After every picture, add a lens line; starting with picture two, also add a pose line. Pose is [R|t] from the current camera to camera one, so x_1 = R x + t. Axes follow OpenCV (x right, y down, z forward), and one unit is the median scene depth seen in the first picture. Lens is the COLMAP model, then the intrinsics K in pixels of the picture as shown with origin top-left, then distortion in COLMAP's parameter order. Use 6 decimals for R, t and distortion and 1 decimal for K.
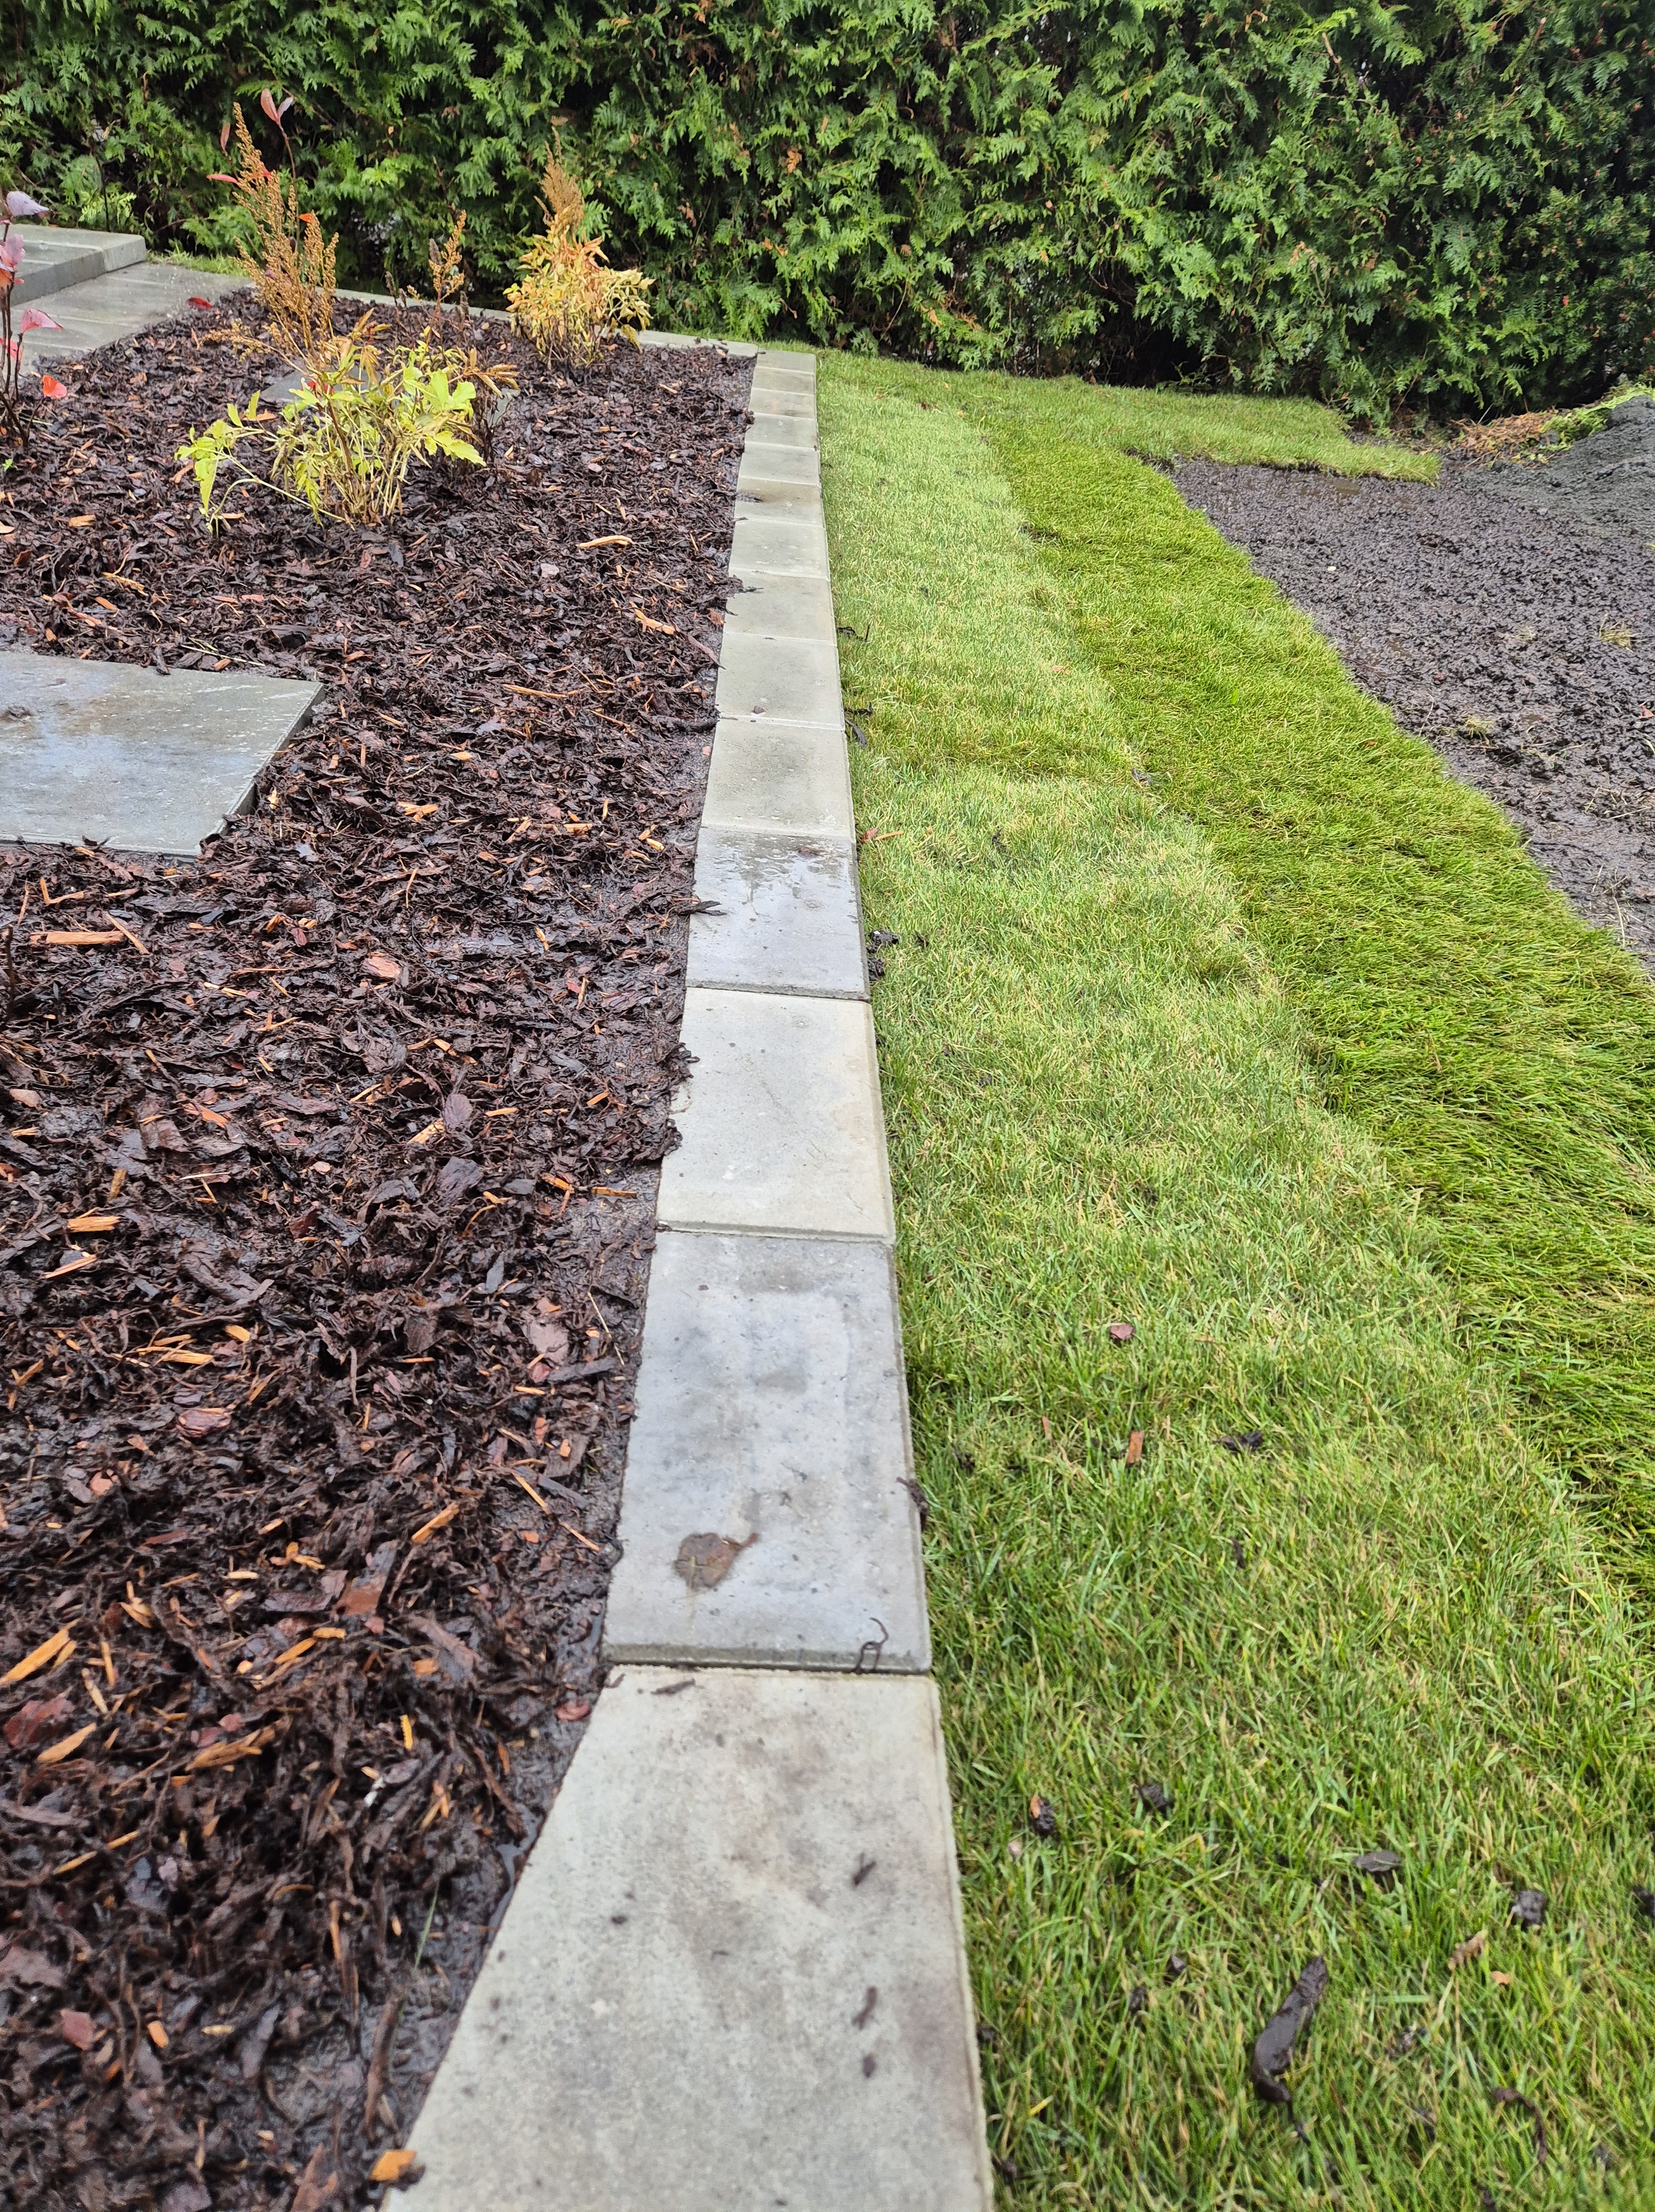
lens RADIAL K [[1474.8, 0, 816.2], [0, 1474.8, 1114.8], [0, 0, 1]] dist [0.090503, -0.072468]
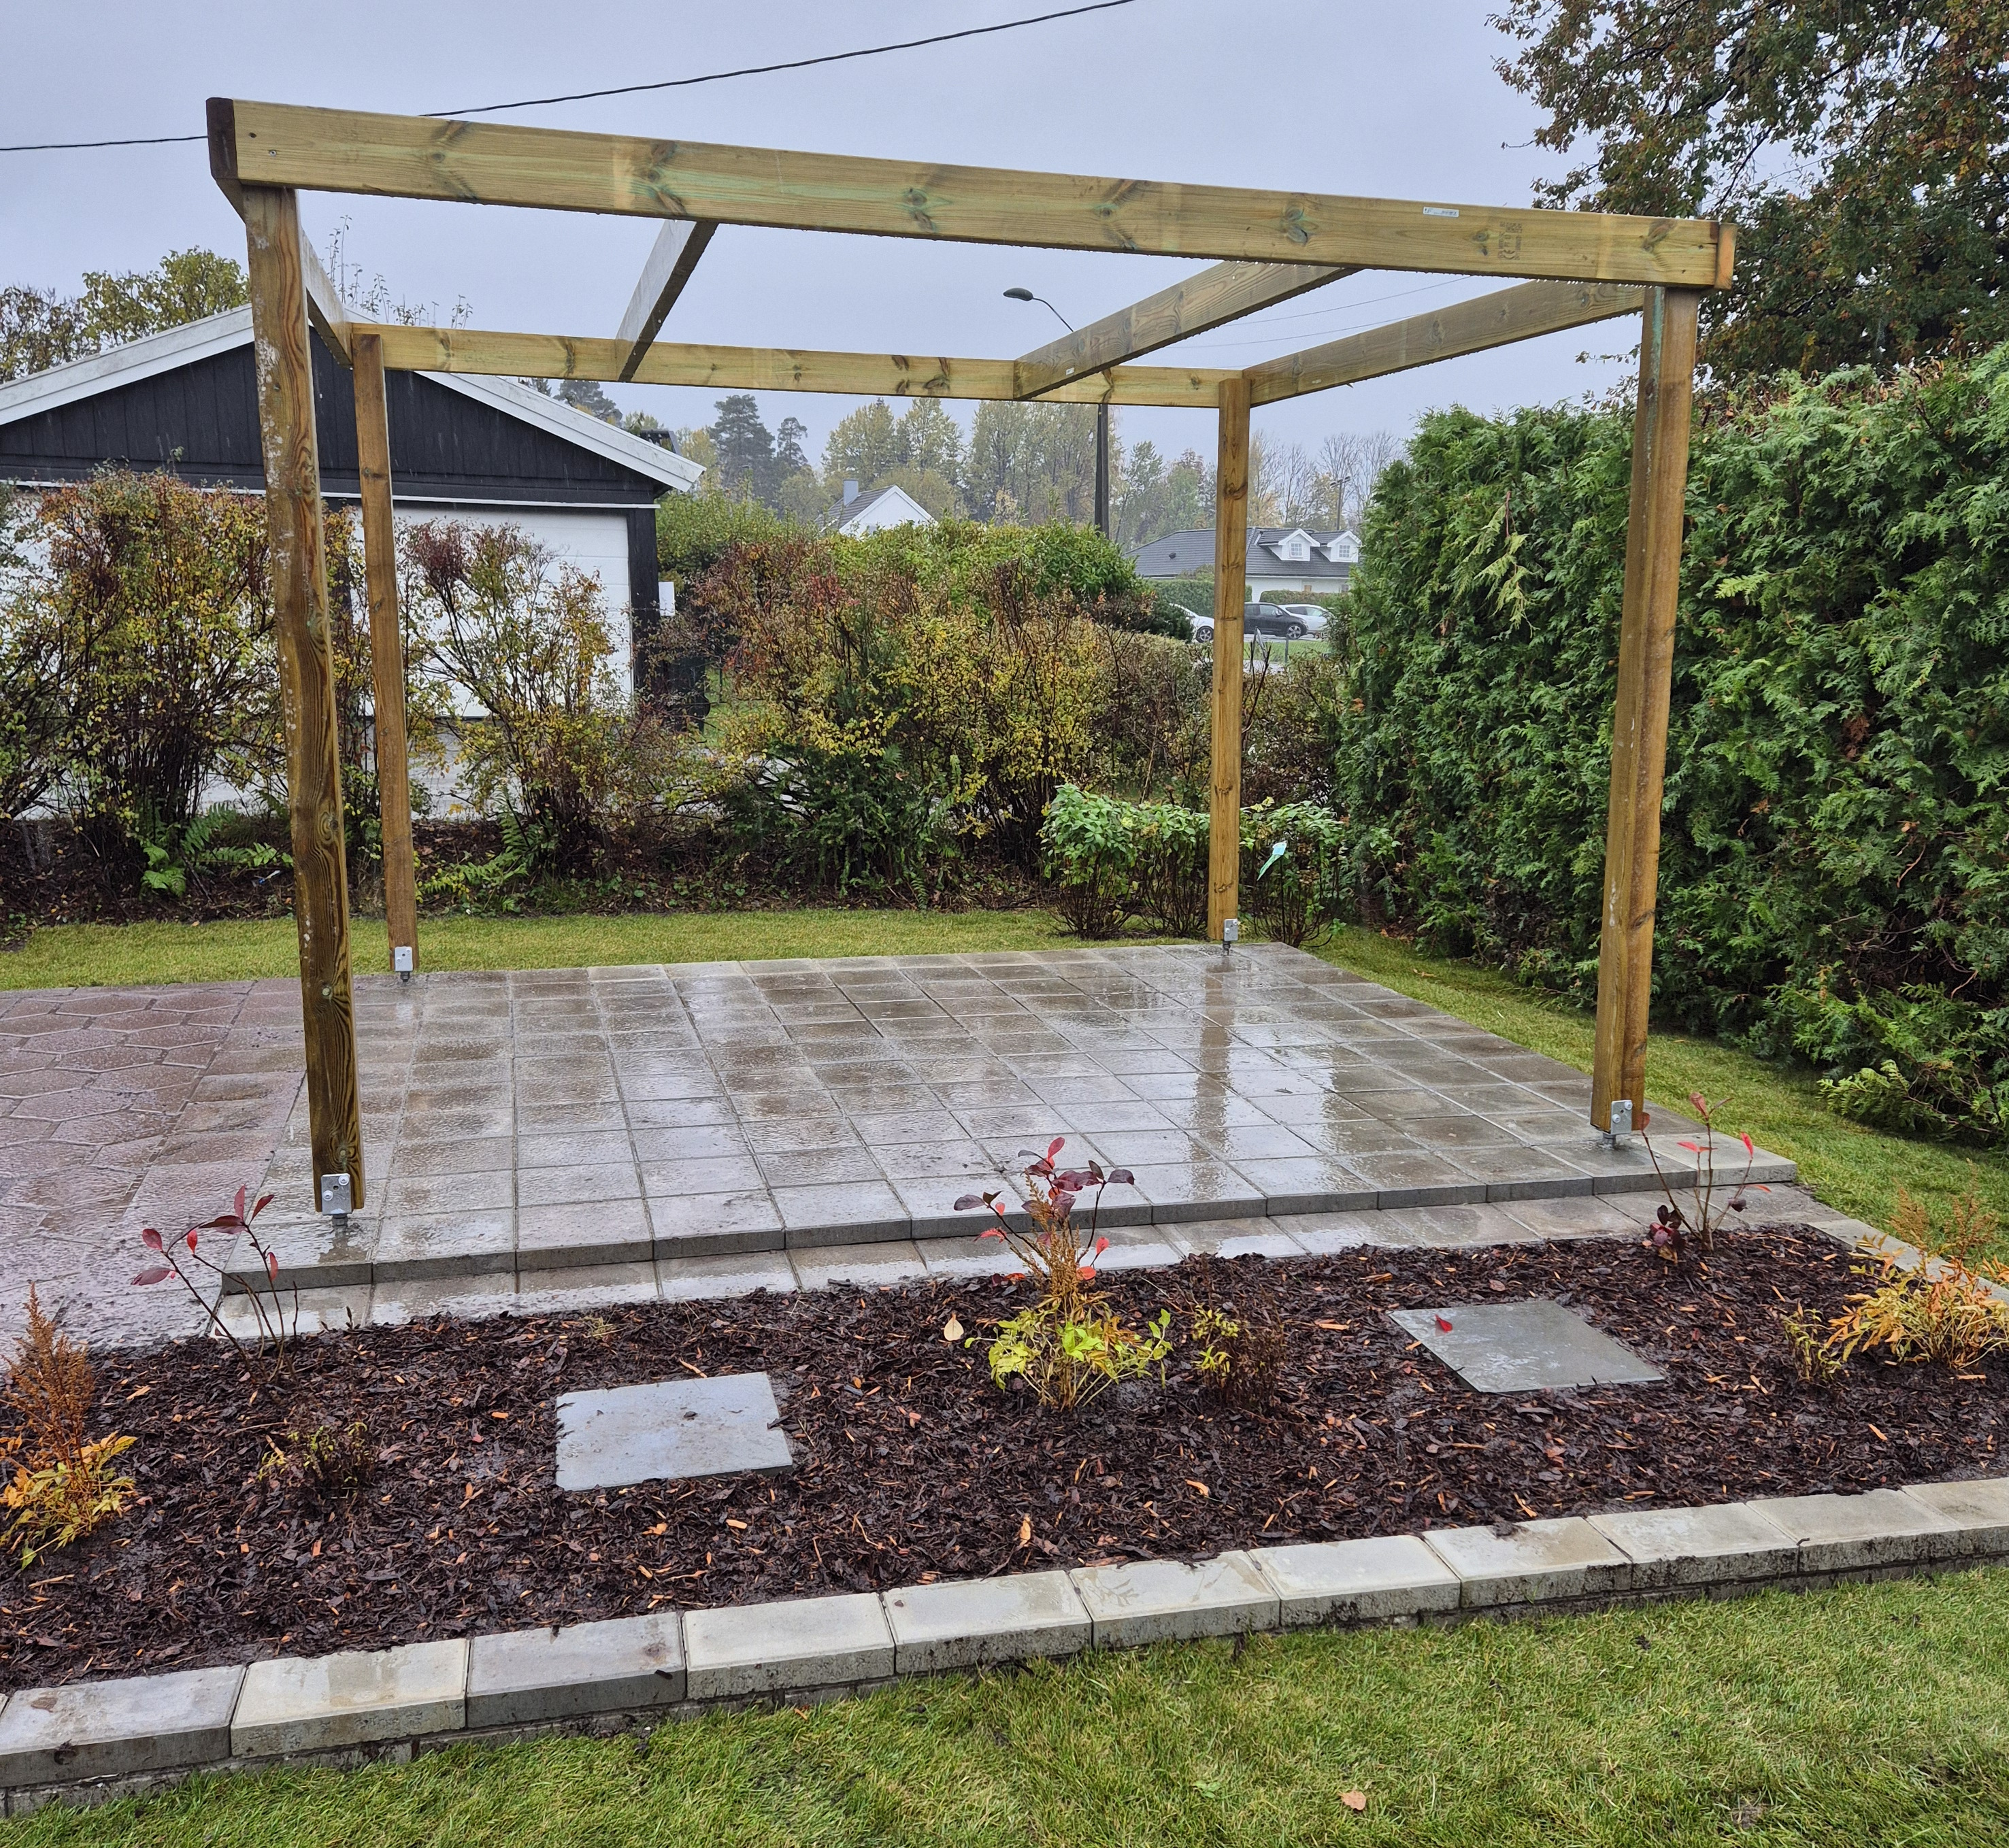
lens RADIAL K [[1790.9, 0, 1001.1], [0, 1790.9, 901.8], [0, 0, 1]] dist [0.122738, -0.162068]
pose [[0.217107, 0.053986, -0.974654, 1.866041], [-0.548605, 0.832613, -0.076085, -0.877634], [0.807402, 0.551218, 0.210383, 0.447408]]
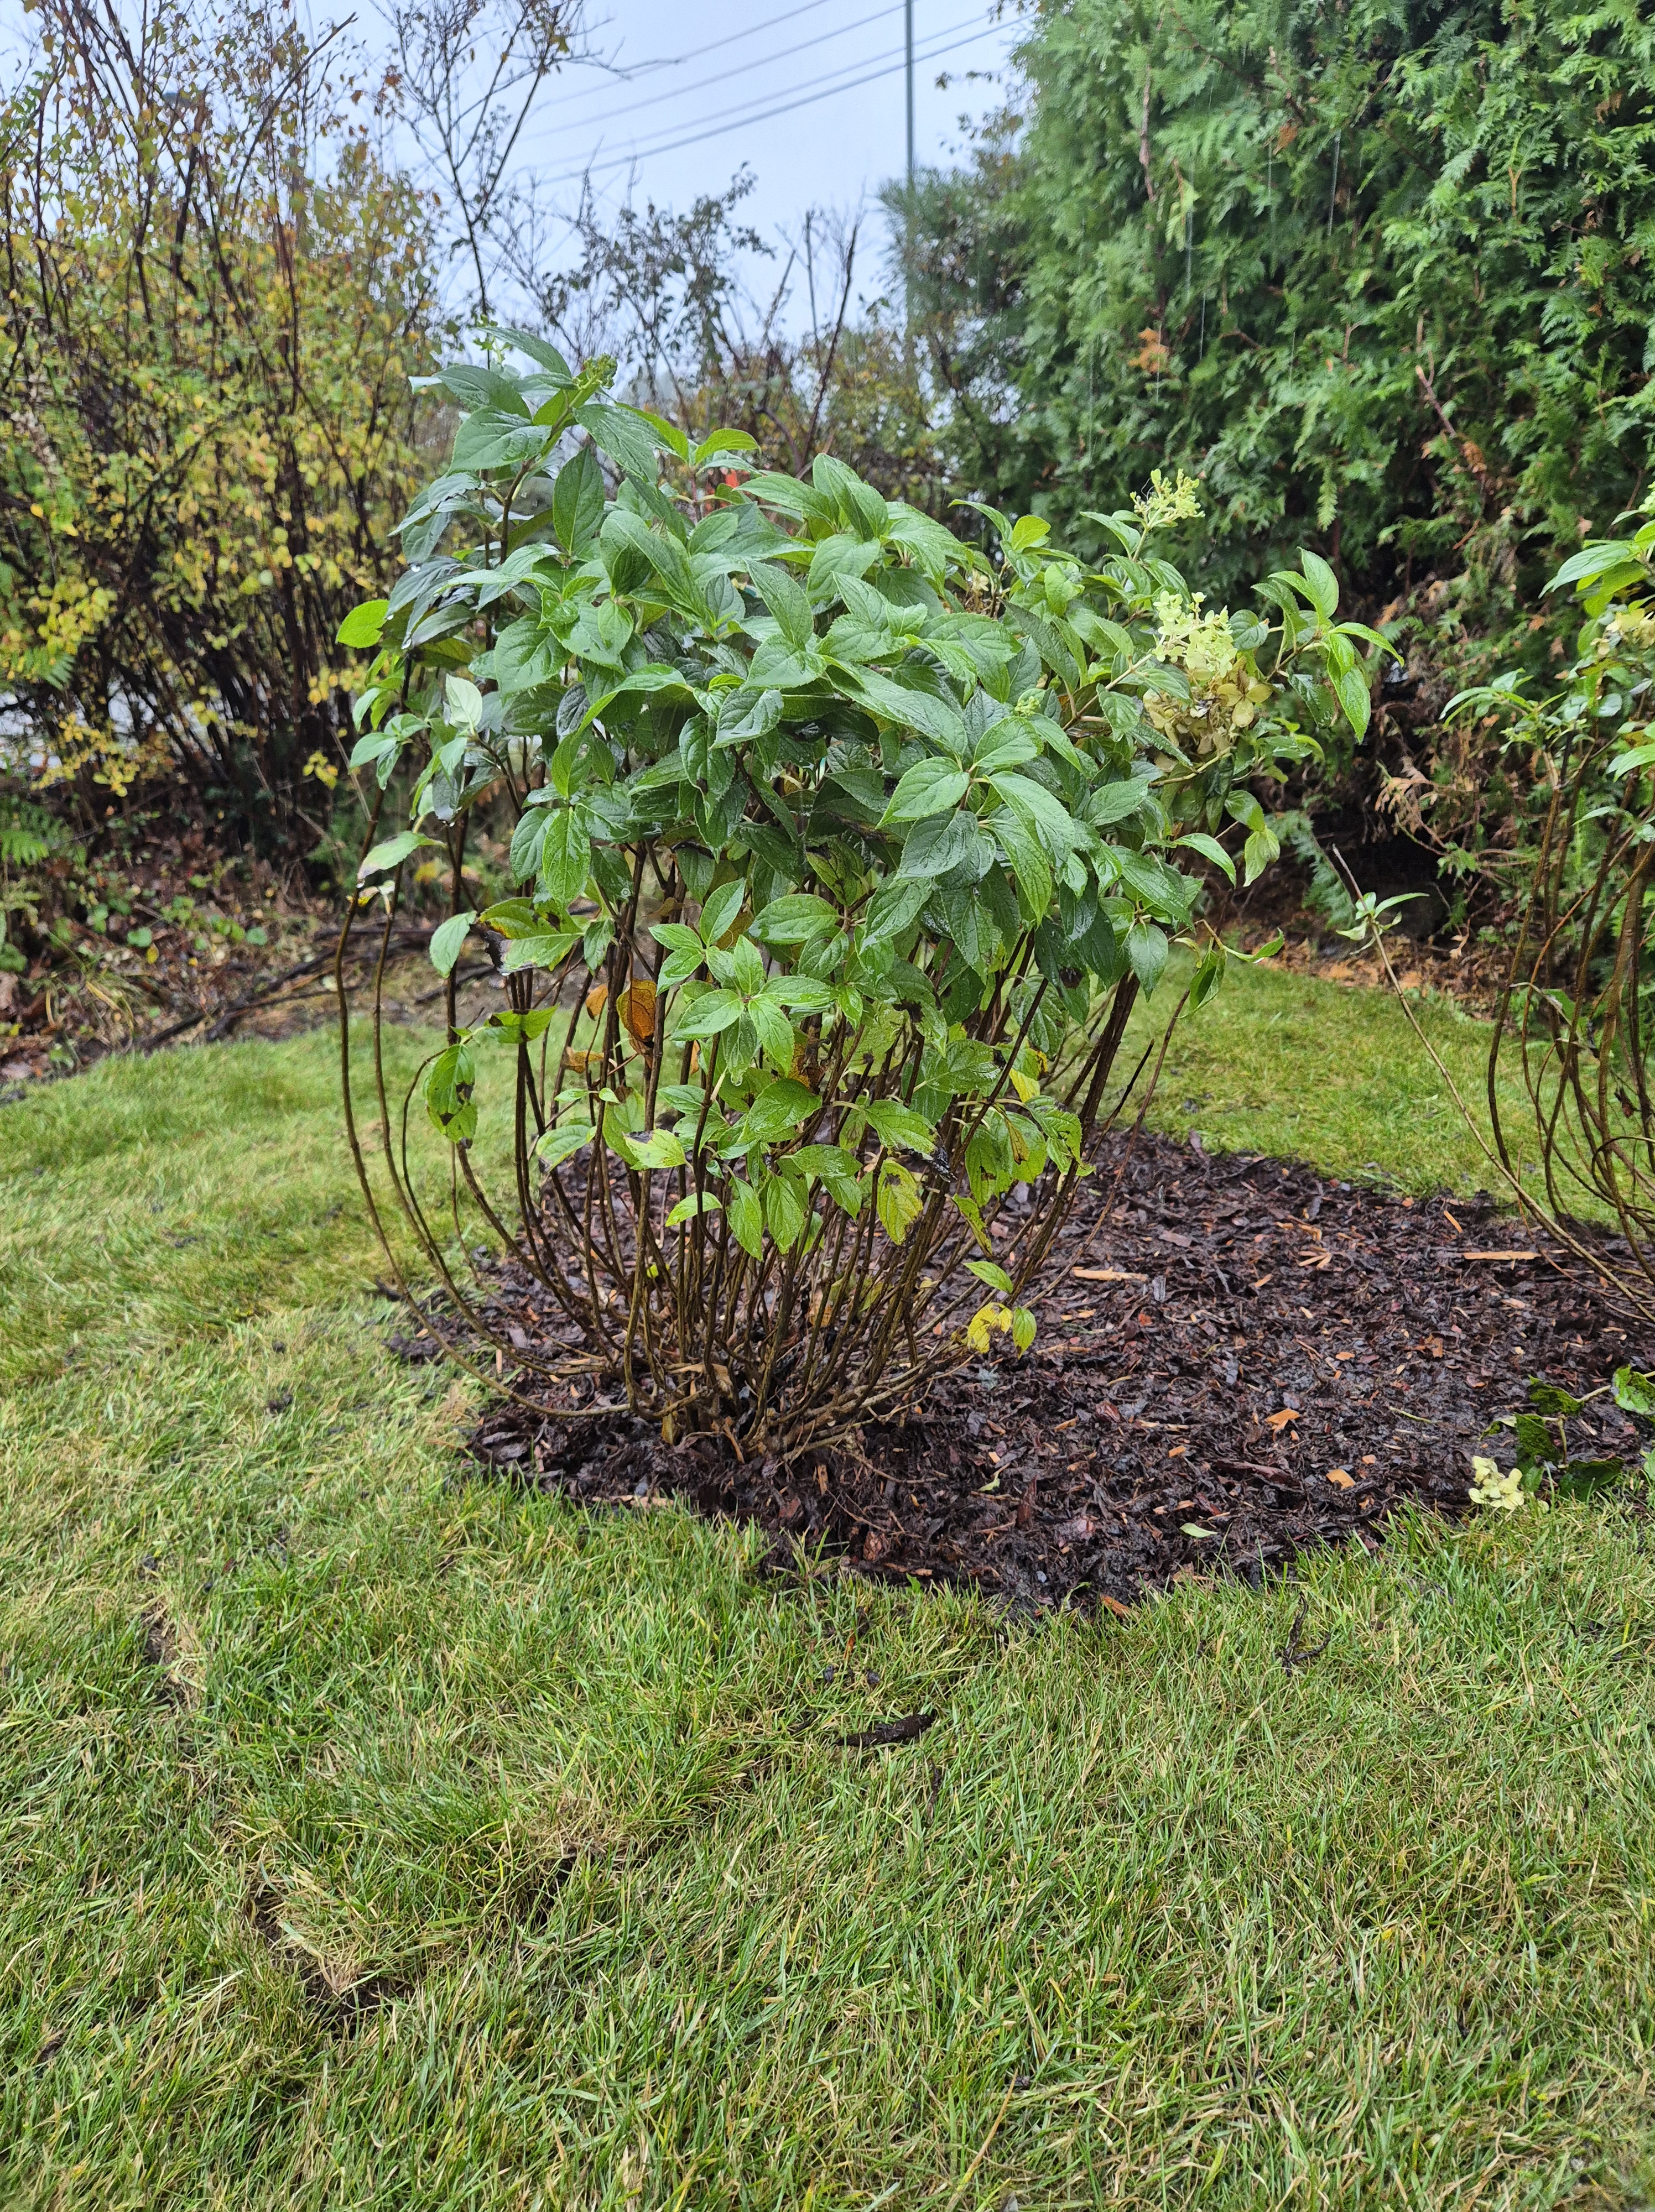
lens RADIAL K [[1488.5, 0, 827.5], [0, 1488.5, 1106.0], [0, 0, 1]] dist [0.023776, -0.033290]
pose [[0.535849, 0.195737, -0.821312, -3.474130], [-0.422306, 0.904467, -0.059971, -1.551209], [0.731111, 0.378980, 0.567318, 1.569132]]
